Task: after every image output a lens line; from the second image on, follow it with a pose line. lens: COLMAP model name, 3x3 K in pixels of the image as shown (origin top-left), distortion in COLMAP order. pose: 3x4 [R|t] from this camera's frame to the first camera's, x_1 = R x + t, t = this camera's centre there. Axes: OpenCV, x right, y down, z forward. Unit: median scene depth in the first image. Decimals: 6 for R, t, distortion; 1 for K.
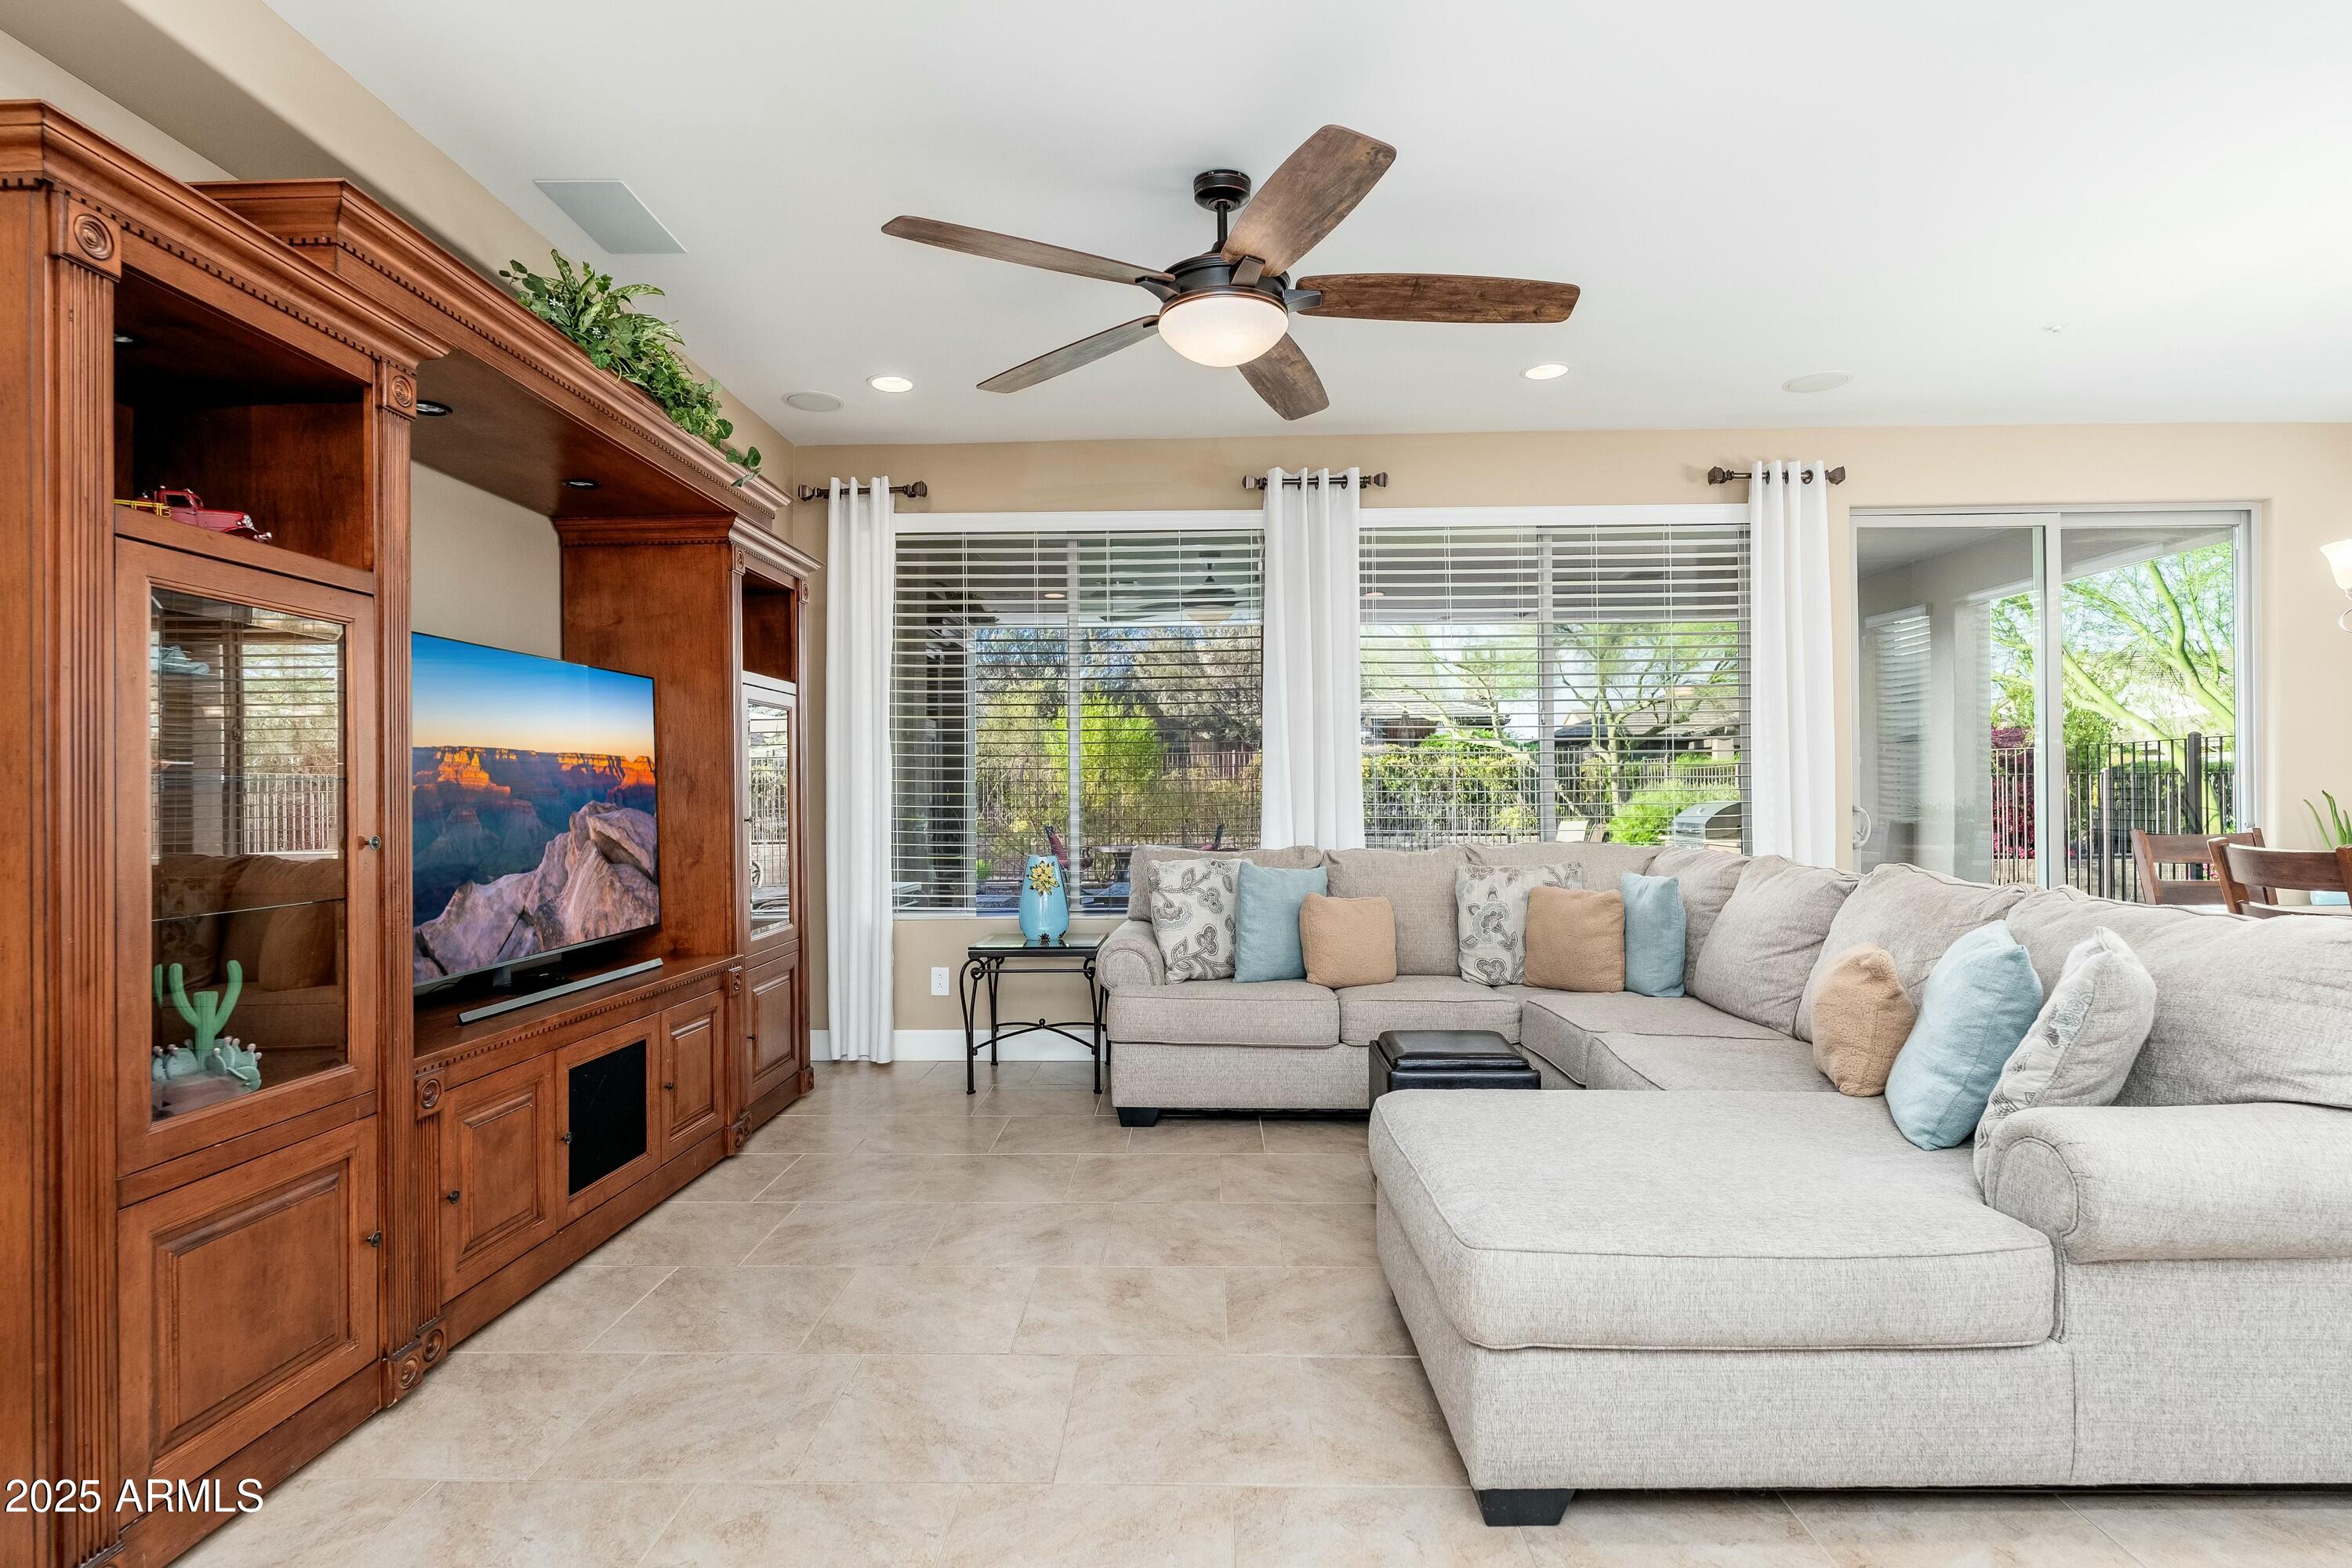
lens RADIAL K [[1170.6, 0, 1159.3], [0, 1170.6, 779.4], [0, 0, 1]] dist [-0.001962, -0.000092]
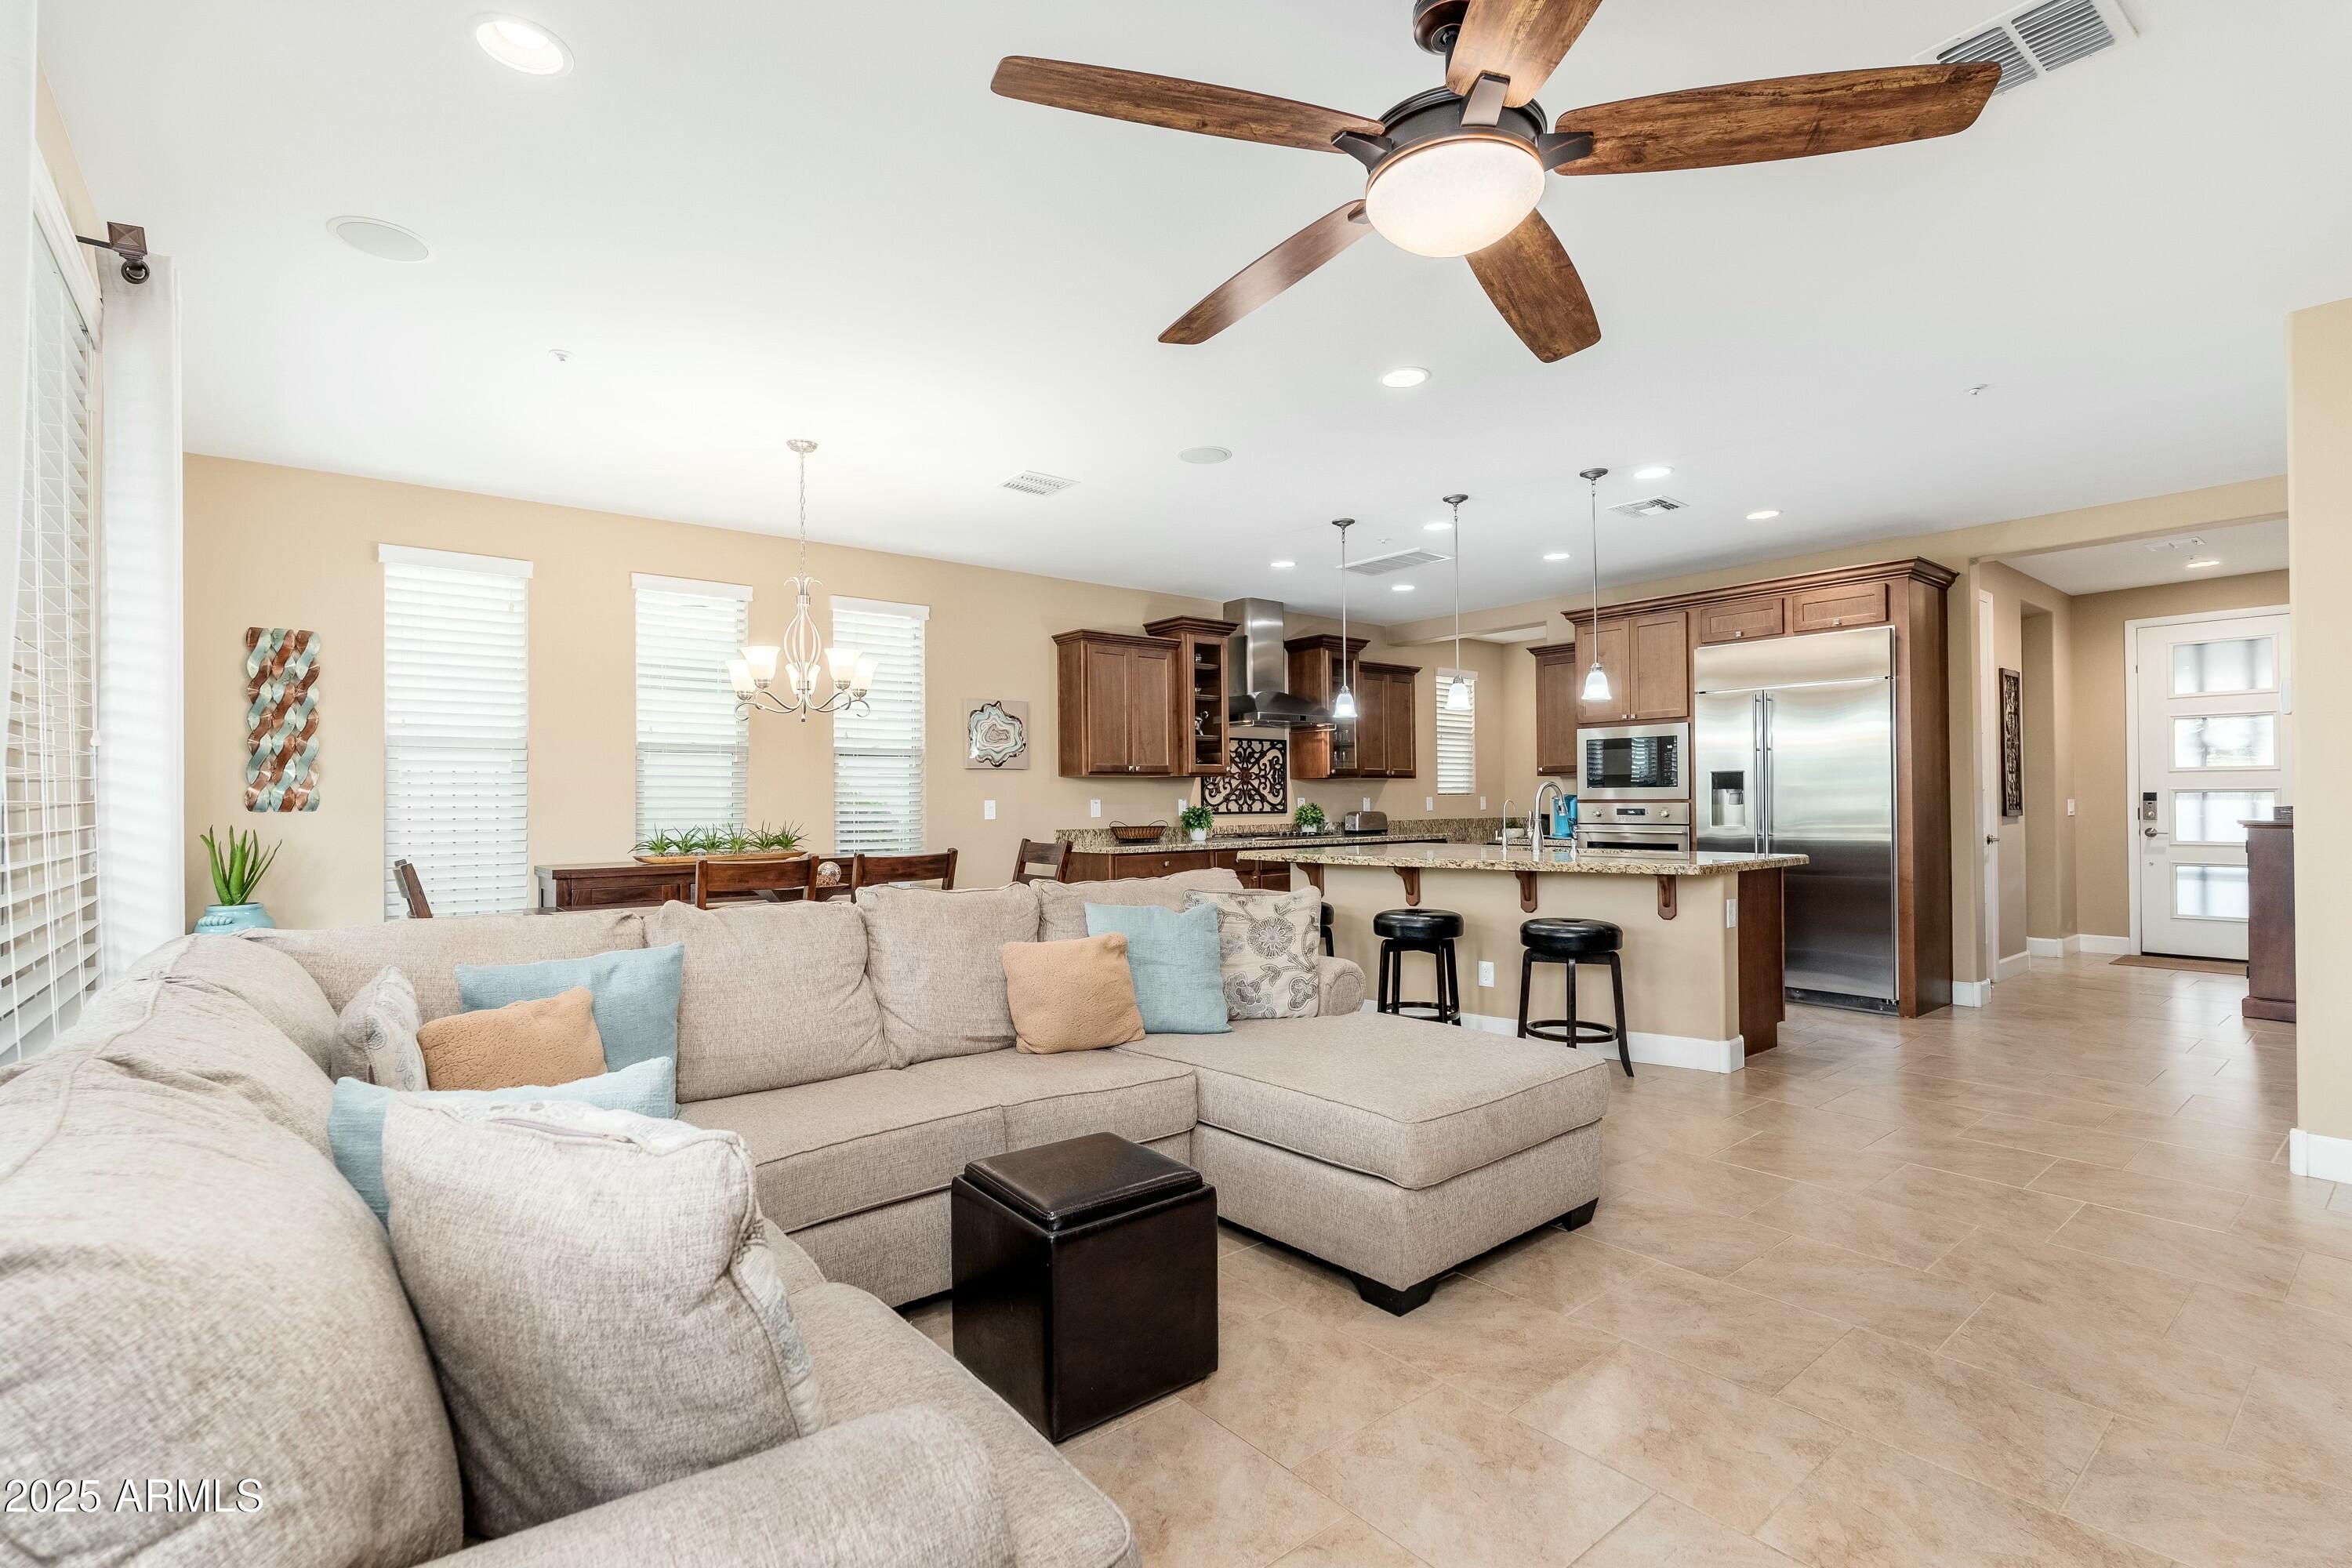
lens RADIAL K [[1050.2, 0, 1191.5], [0, 1050.2, 791.4], [0, 0, 1]] dist [-0.002269, -0.000188]
pose [[-0.656251, 0.020314, 0.754269, -0.229377], [0.005551, 0.999740, -0.022095, 0.005879], [-0.754522, -0.010313, -0.656194, 1.069426]]
